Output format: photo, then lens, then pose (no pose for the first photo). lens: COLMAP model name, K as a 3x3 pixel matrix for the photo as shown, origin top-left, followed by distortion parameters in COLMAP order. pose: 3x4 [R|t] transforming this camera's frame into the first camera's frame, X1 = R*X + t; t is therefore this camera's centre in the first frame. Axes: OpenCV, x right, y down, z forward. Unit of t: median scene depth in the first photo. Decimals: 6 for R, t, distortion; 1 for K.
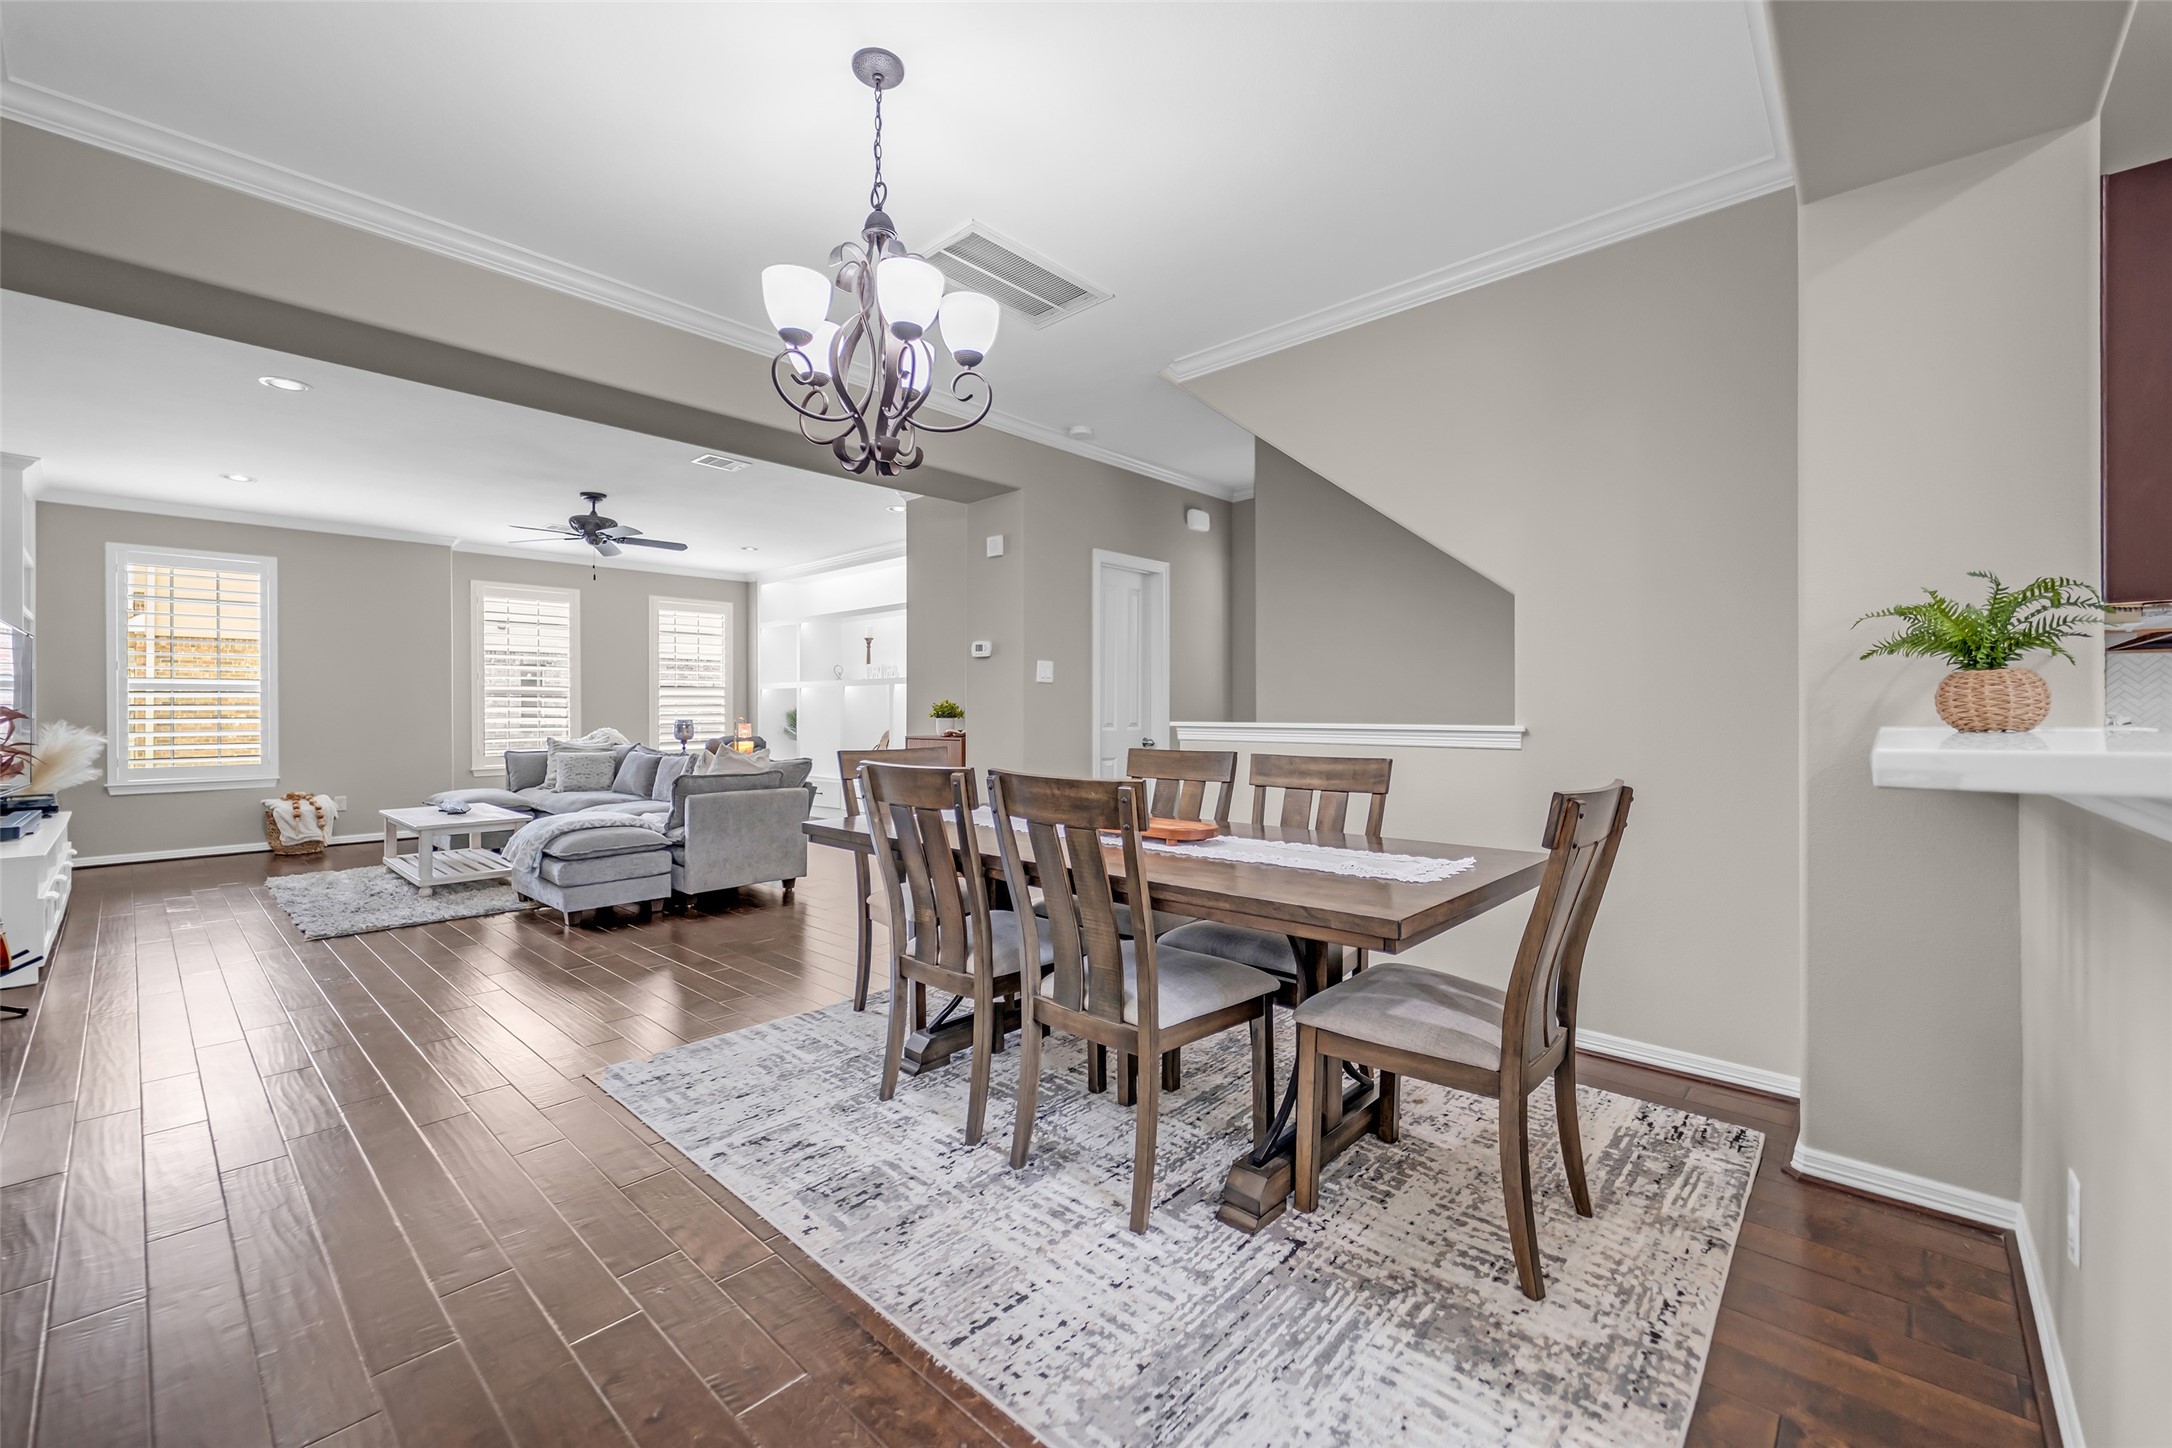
lens RADIAL K [[875.4, 0, 1075.2], [0, 875.4, 706.8], [0, 0, 1]] dist [0.002612, -0.001431]
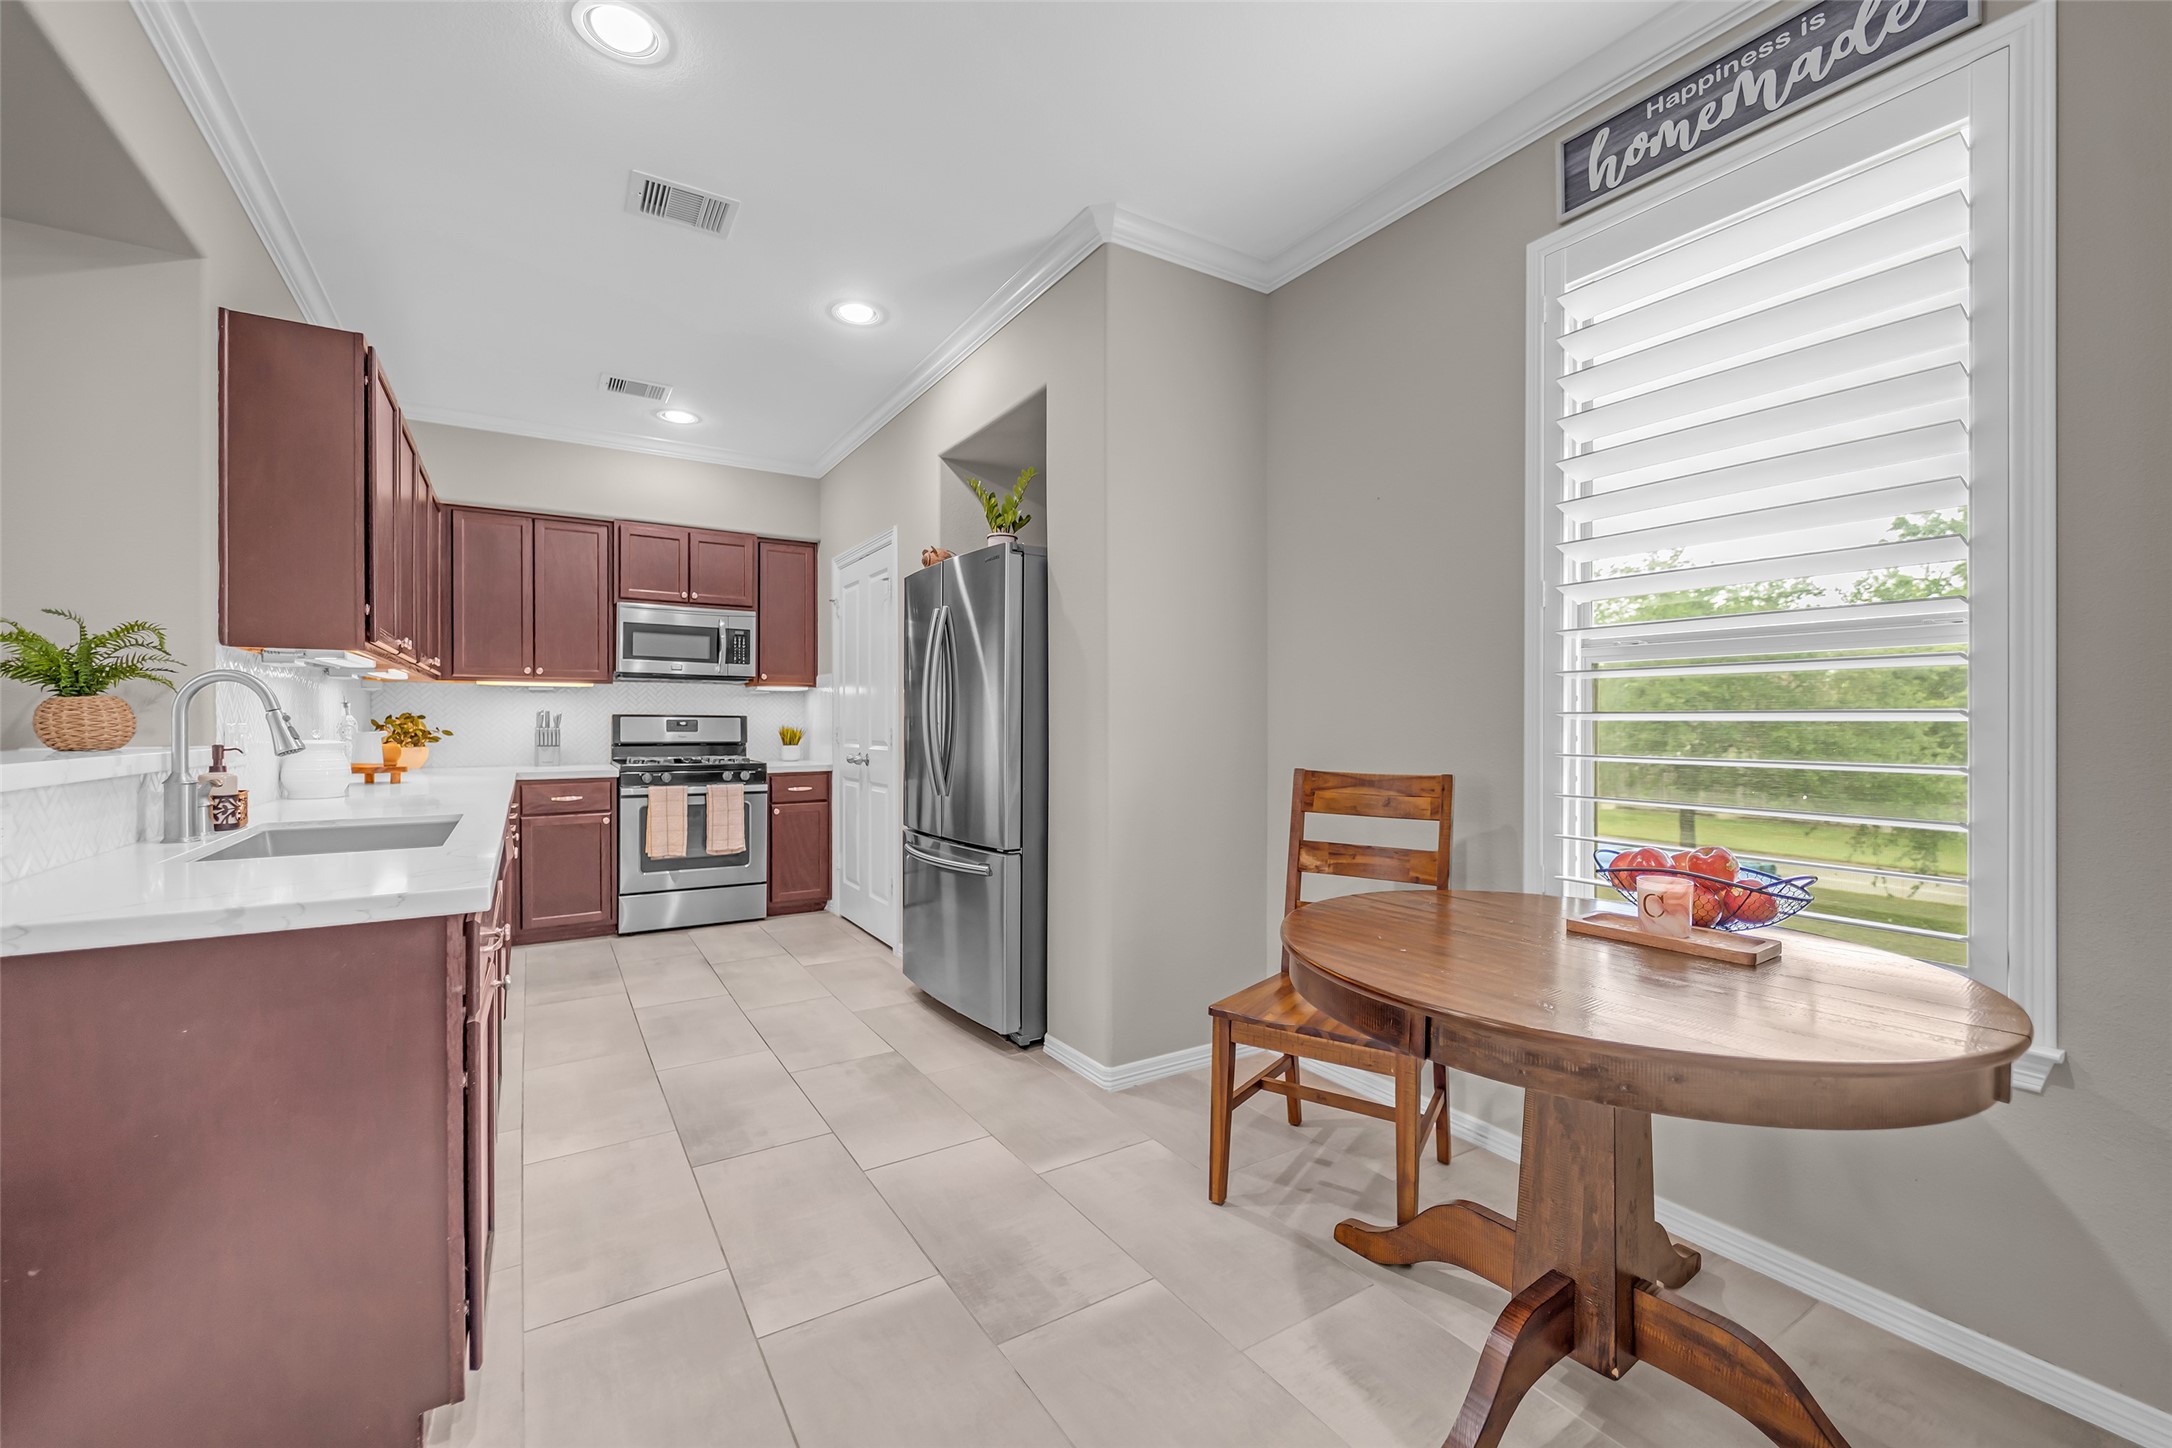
lens RADIAL K [[875.4, 0, 1075.3], [0, 875.4, 723.9], [0, 0, 1]] dist [0.002612, -0.001431]
pose [[0.256351, -0.000227, 0.966584, 0.093416], [-0.007491, 0.999969, 0.002221, -0.006190], [-0.966555, -0.007810, 0.256341, -0.176729]]
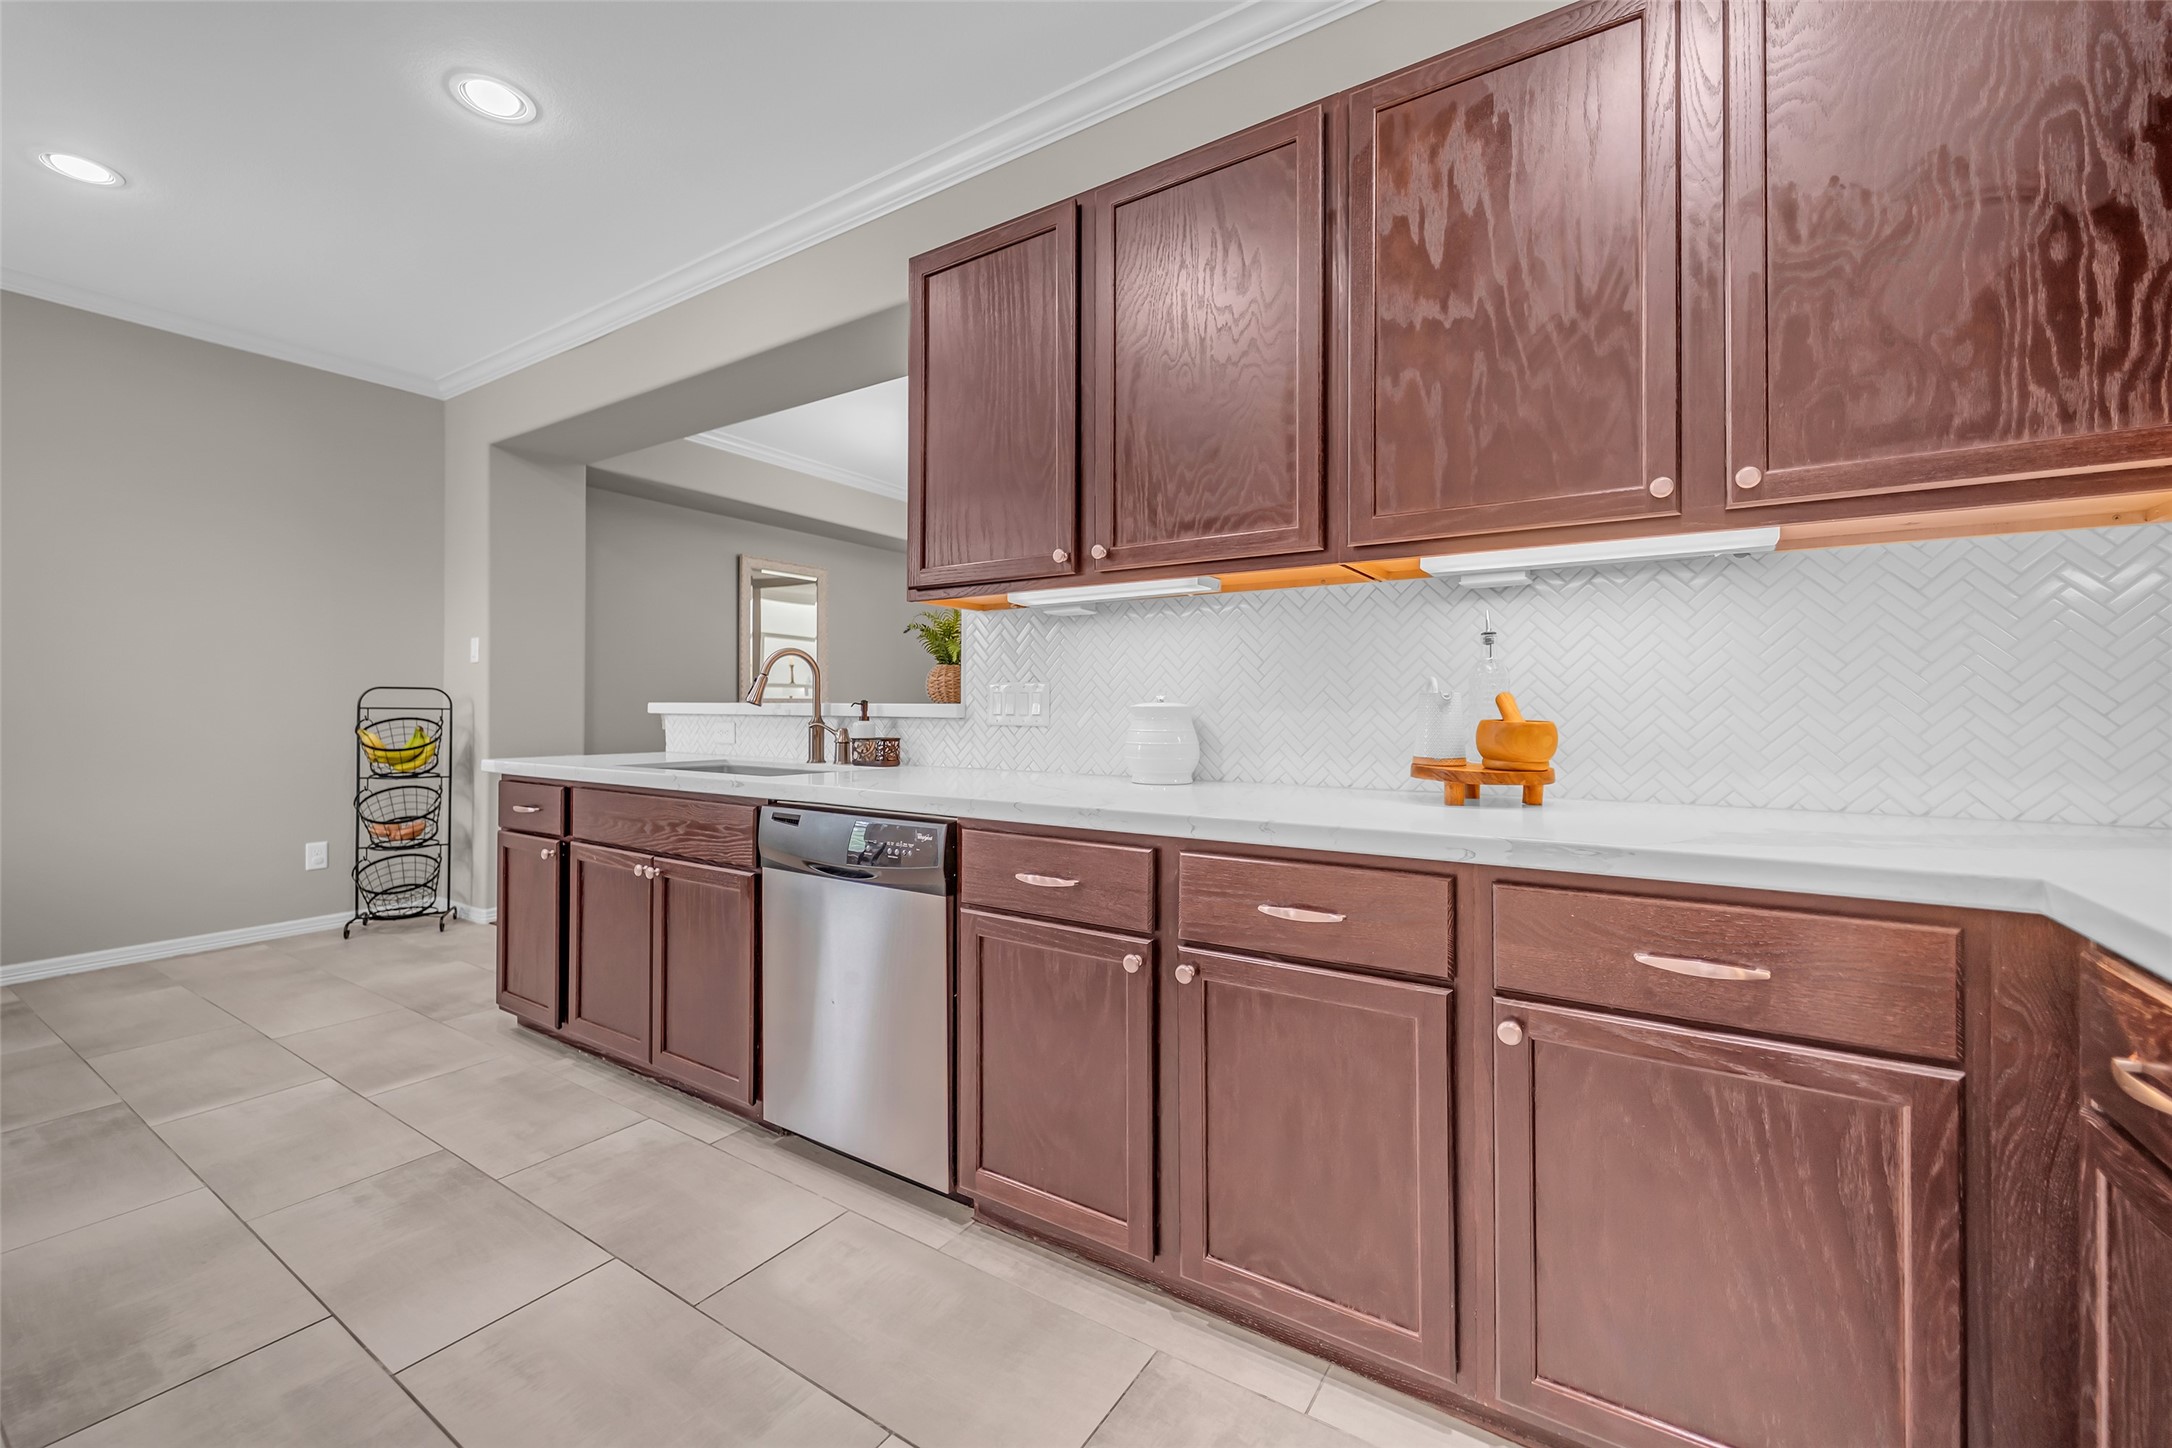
lens RADIAL K [[875.4, 0, 1073.4], [0, 875.4, 686.0], [0, 0, 1]] dist [0.002612, -0.001431]
pose [[0.175548, -0.017523, -0.984315, 0.869524], [0.005493, 0.999843, -0.016820, 0.007177], [0.984456, -0.002454, 0.175617, 0.301255]]
